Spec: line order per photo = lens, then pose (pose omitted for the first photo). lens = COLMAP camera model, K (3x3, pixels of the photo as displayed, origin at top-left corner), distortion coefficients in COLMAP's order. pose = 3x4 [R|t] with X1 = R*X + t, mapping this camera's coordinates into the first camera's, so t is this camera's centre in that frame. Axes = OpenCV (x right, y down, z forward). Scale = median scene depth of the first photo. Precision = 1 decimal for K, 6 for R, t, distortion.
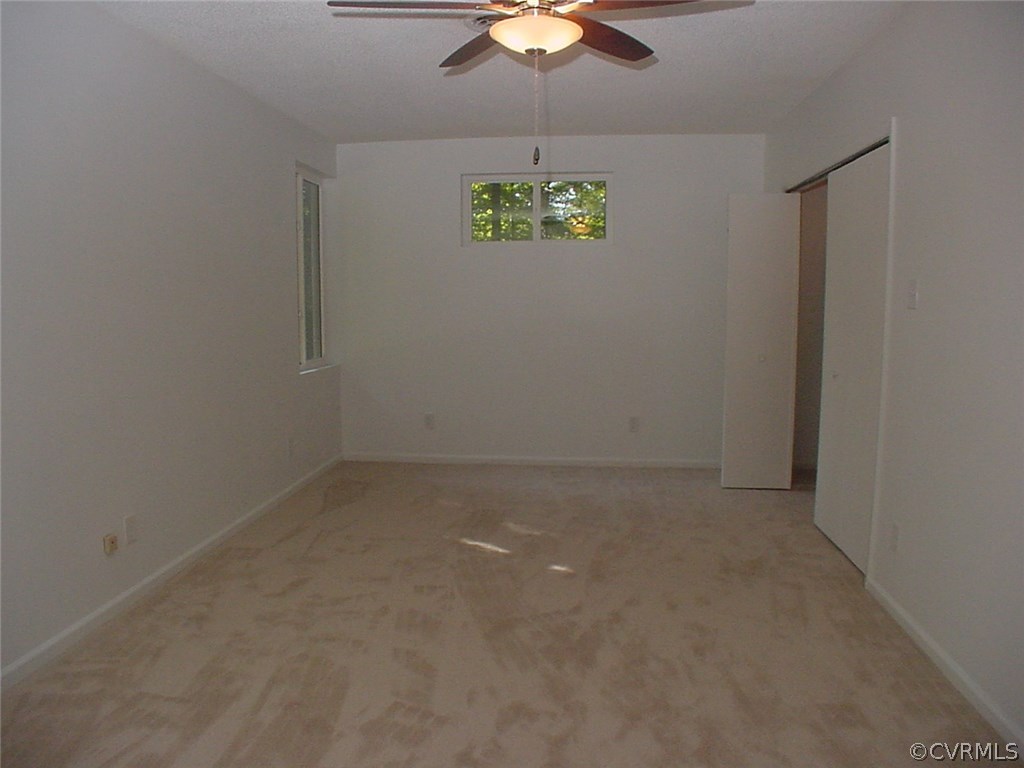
lens RADIAL K [[751.2, 0, 512.6], [0, 751.2, 376.8], [0, 0, 1]] dist [-0.123588, 0.036944]
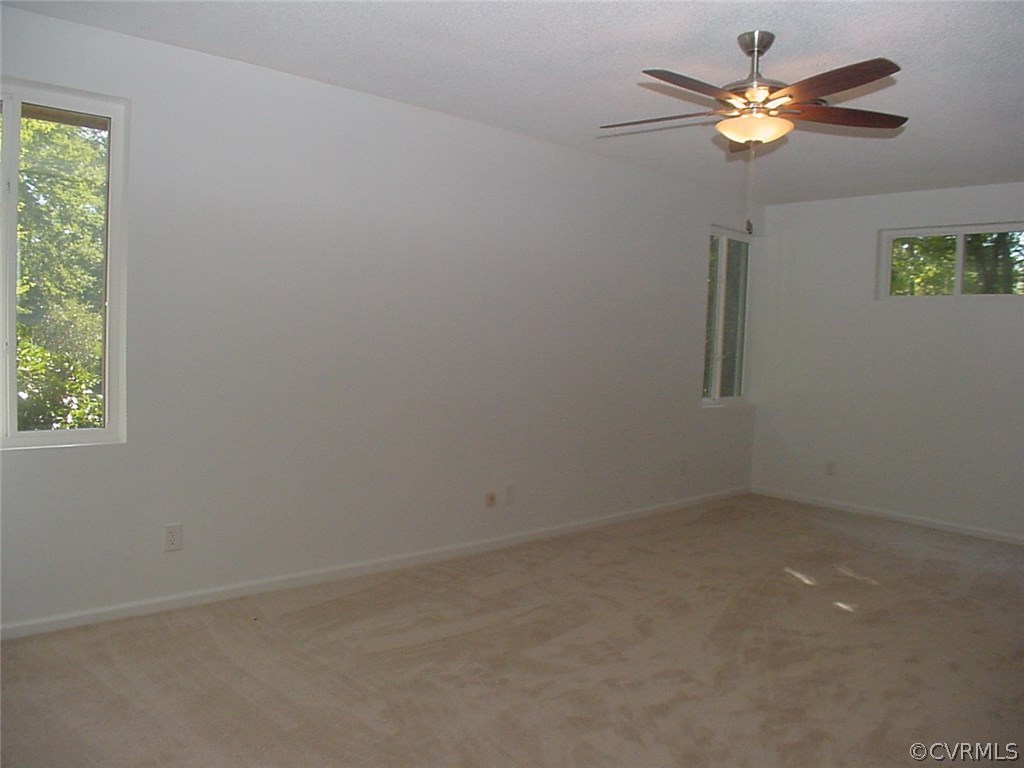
lens RADIAL K [[751.2, 0, 509.9], [0, 751.2, 387.4], [0, 0, 1]] dist [-0.123588, 0.036944]
pose [[0.744072, 0.080270, -0.663260, 0.507768], [-0.114147, 0.993433, -0.007825, 0.017454], [0.658276, 0.081531, 0.748349, -0.134833]]
